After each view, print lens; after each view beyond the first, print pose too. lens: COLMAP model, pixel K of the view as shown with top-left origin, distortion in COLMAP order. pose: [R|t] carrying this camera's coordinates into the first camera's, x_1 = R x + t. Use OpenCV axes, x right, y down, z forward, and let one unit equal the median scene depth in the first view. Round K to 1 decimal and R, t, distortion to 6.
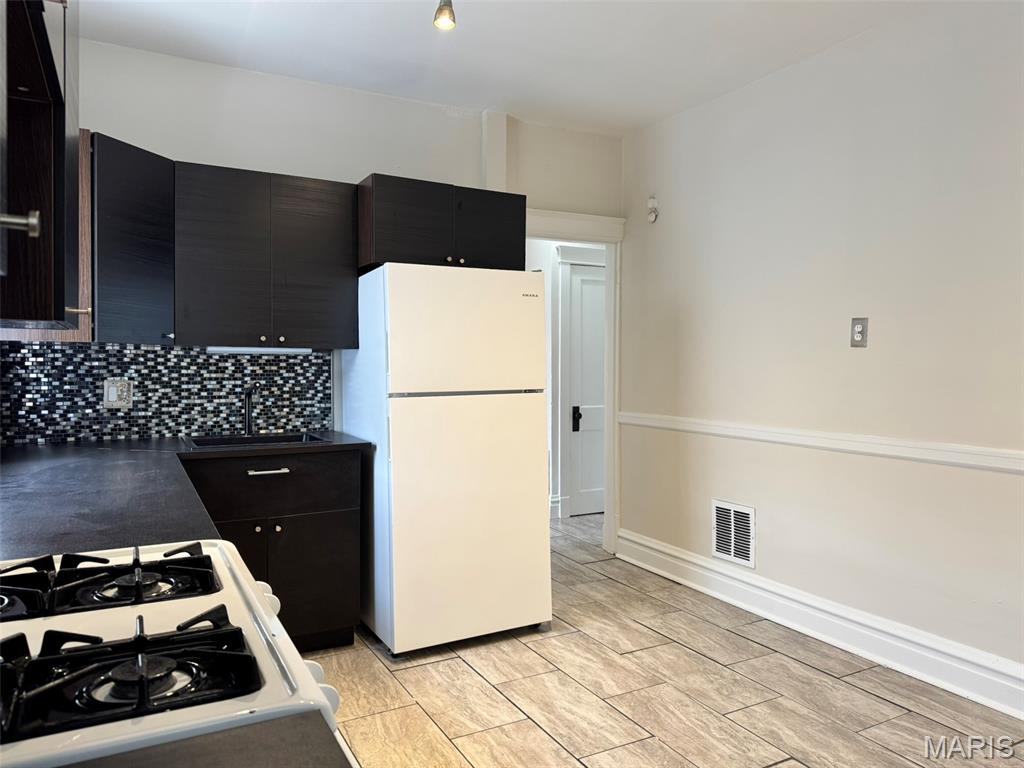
lens RADIAL K [[723.9, 0, 519.4], [0, 723.9, 379.2], [0, 0, 1]] dist [0.034414, -0.030227]
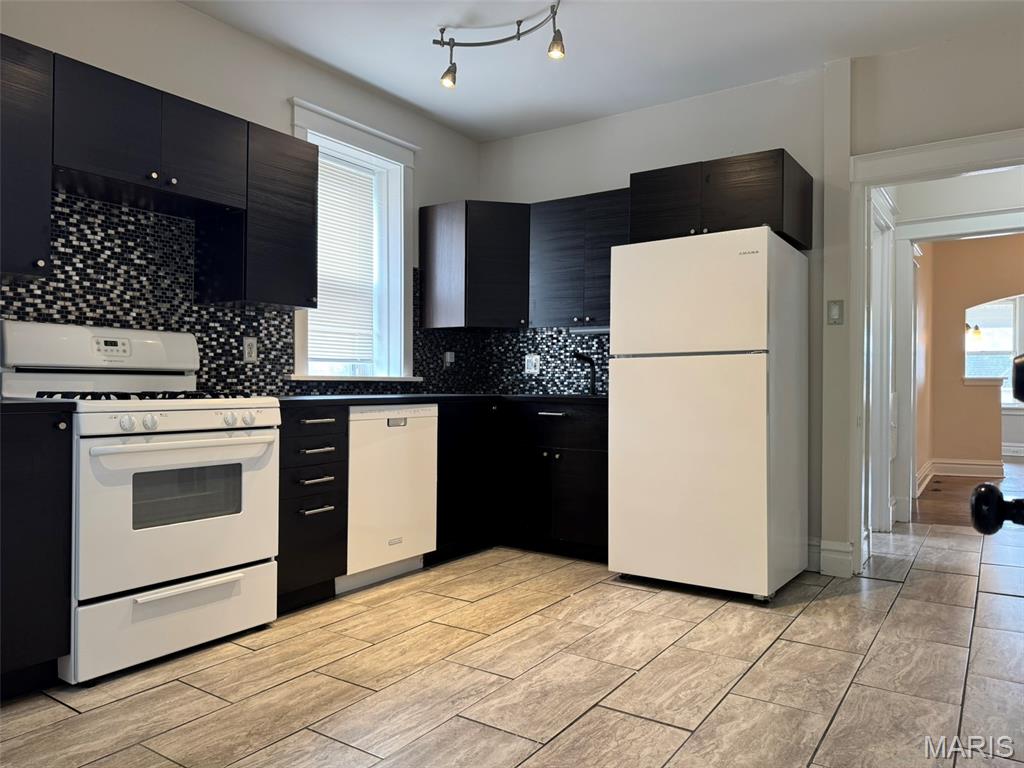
lens RADIAL K [[723.9, 0, 510.6], [0, 723.9, 383.1], [0, 0, 1]] dist [0.034414, -0.030227]
pose [[0.444203, -0.009386, -0.895877, 0.778056], [-0.026924, 0.999354, -0.023820, 0.096516], [0.895522, 0.034701, 0.443663, 0.299945]]
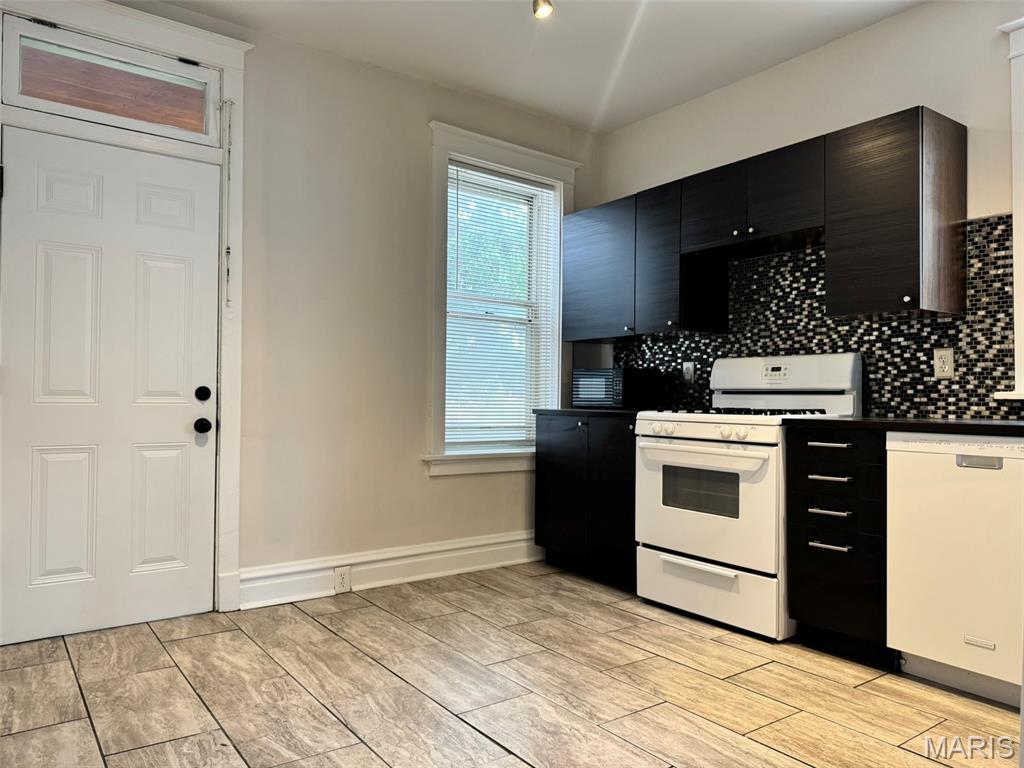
lens RADIAL K [[723.9, 0, 507.5], [0, 723.9, 389.9], [0, 0, 1]] dist [0.034414, -0.030227]
pose [[-0.993461, -0.020103, -0.112390, 0.265327], [-0.022180, 0.999605, 0.017261, 0.060097], [0.111998, 0.019641, -0.993514, 1.317492]]
